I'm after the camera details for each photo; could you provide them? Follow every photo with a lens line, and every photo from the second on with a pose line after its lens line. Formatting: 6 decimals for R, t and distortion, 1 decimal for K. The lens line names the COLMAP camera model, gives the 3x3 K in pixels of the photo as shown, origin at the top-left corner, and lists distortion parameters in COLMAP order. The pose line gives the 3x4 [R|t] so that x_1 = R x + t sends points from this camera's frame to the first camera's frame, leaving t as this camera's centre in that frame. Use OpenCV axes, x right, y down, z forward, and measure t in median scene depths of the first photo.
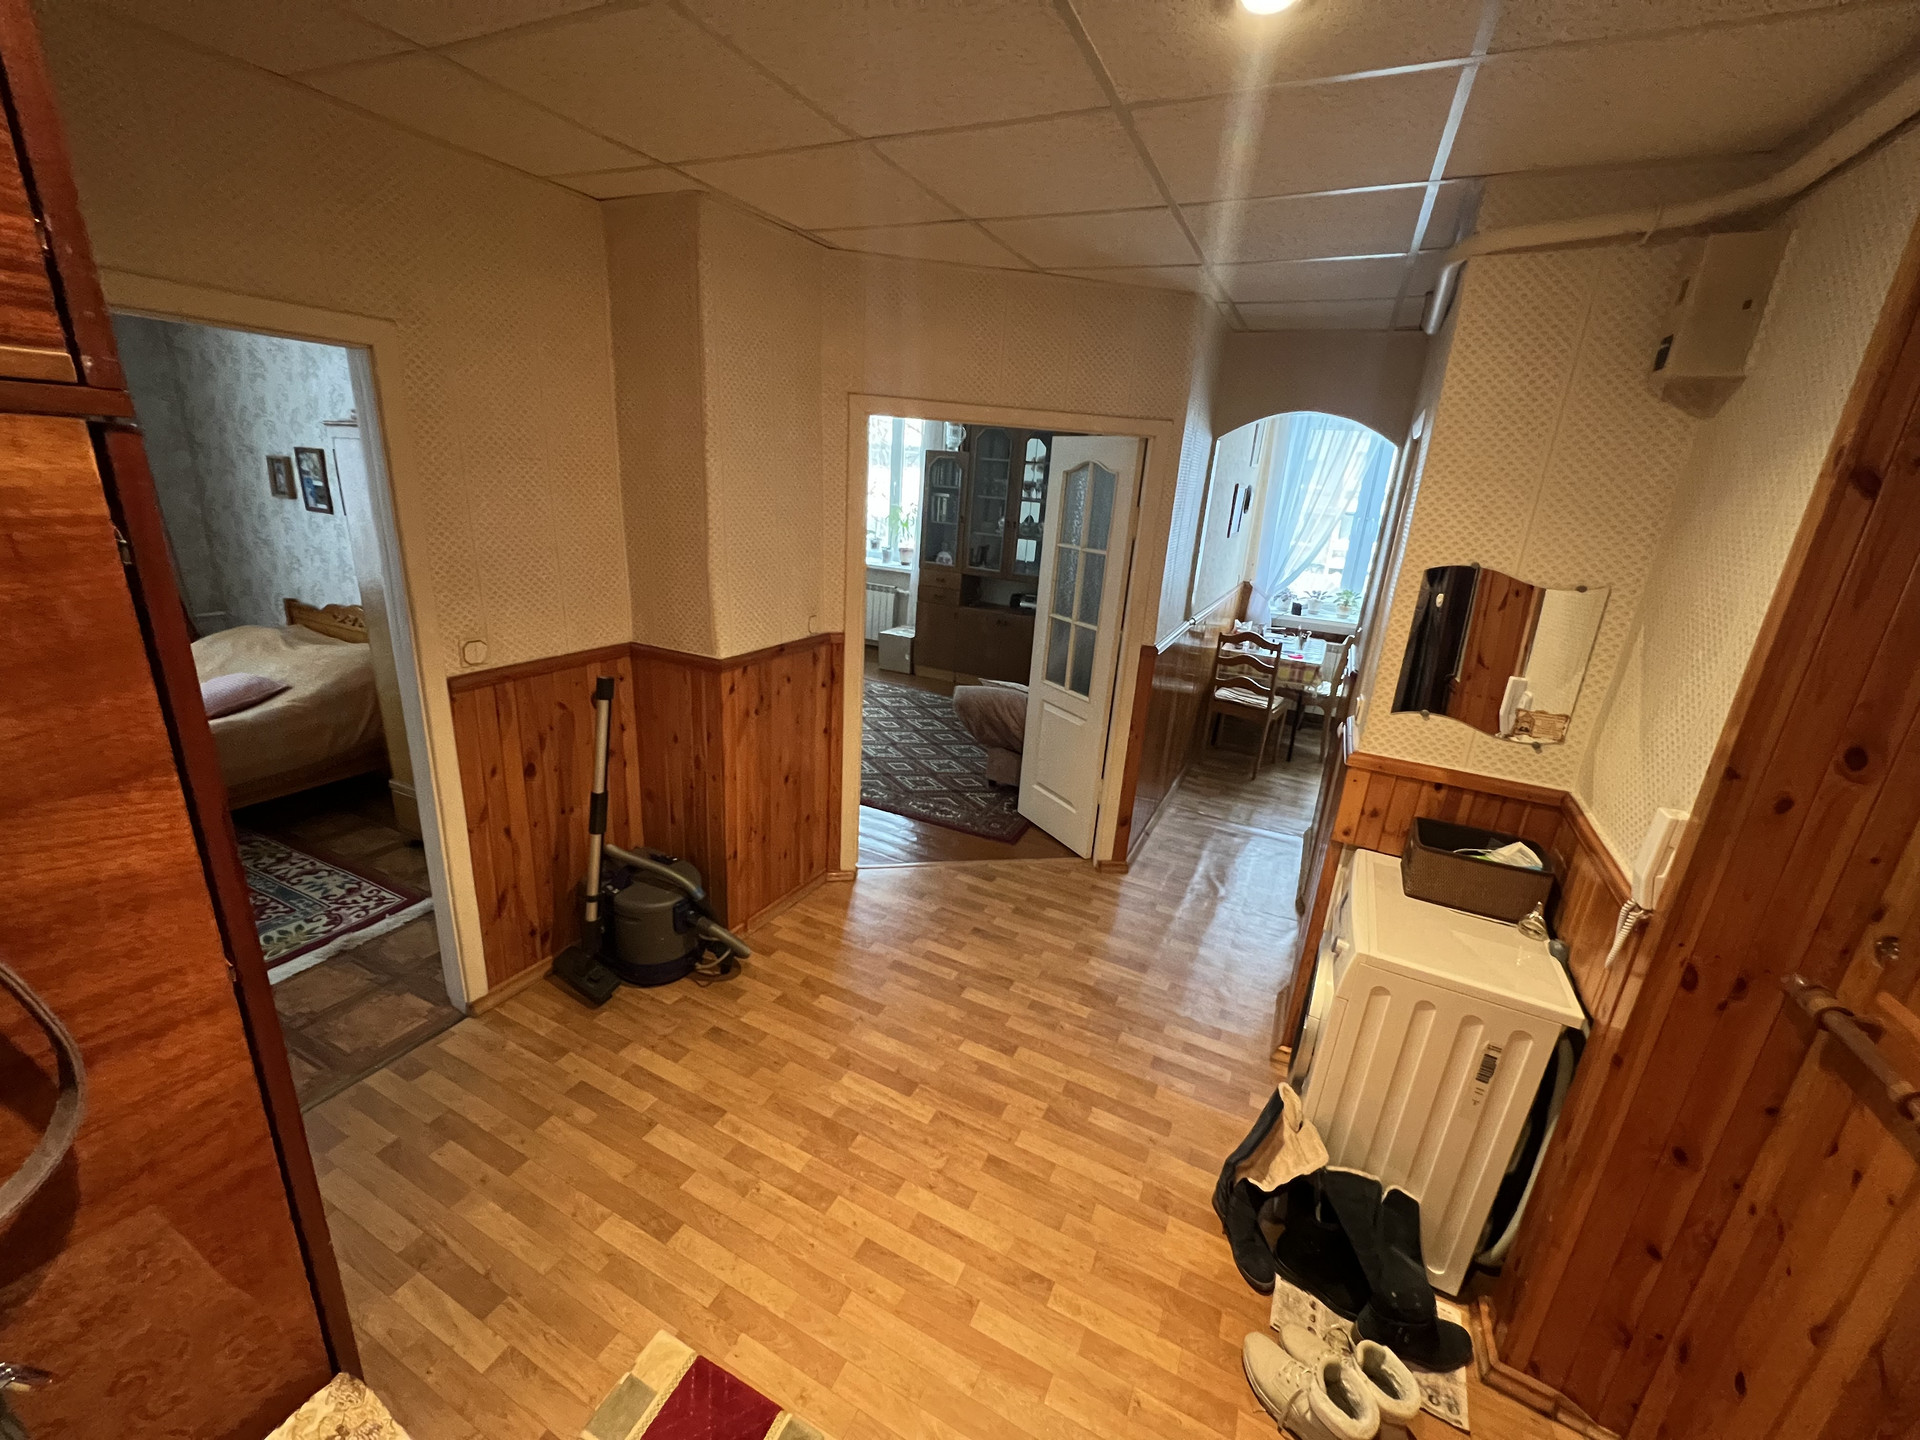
lens RADIAL K [[778.9, 0, 945.6], [0, 778.9, 720.4], [0, 0, 1]] dist [-0.004261, -0.000270]
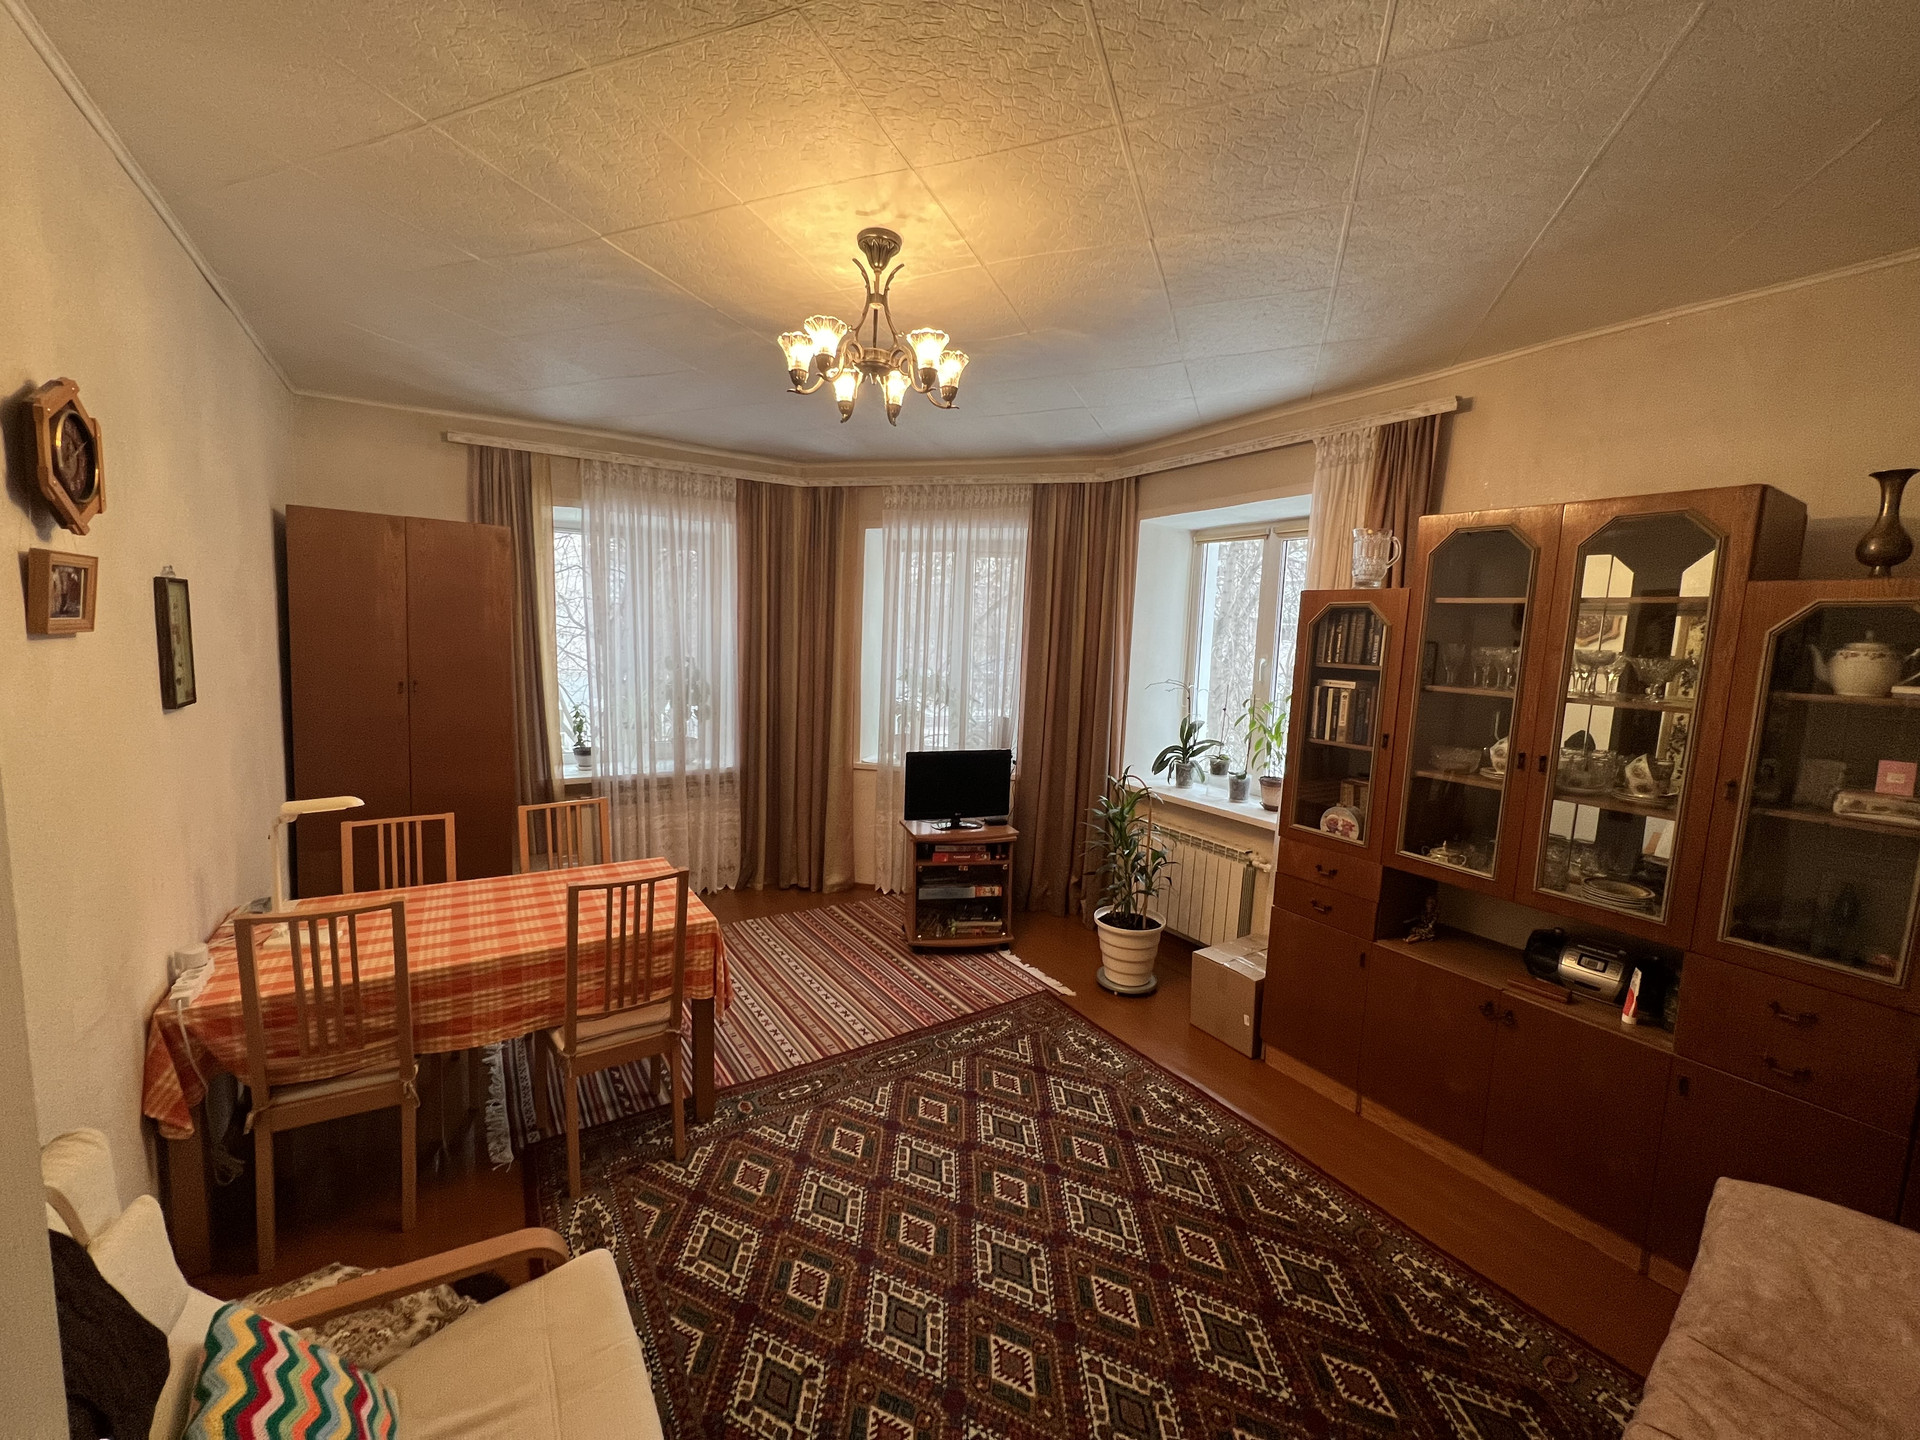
lens RADIAL K [[778.9, 0, 942.4], [0, 778.9, 723.3], [0, 0, 1]] dist [-0.004261, -0.000270]
pose [[0.856046, 0.027069, -0.516191, 0.031369], [-0.137276, 0.974673, -0.176544, -0.151999], [0.498339, 0.221990, 0.838081, 0.496946]]
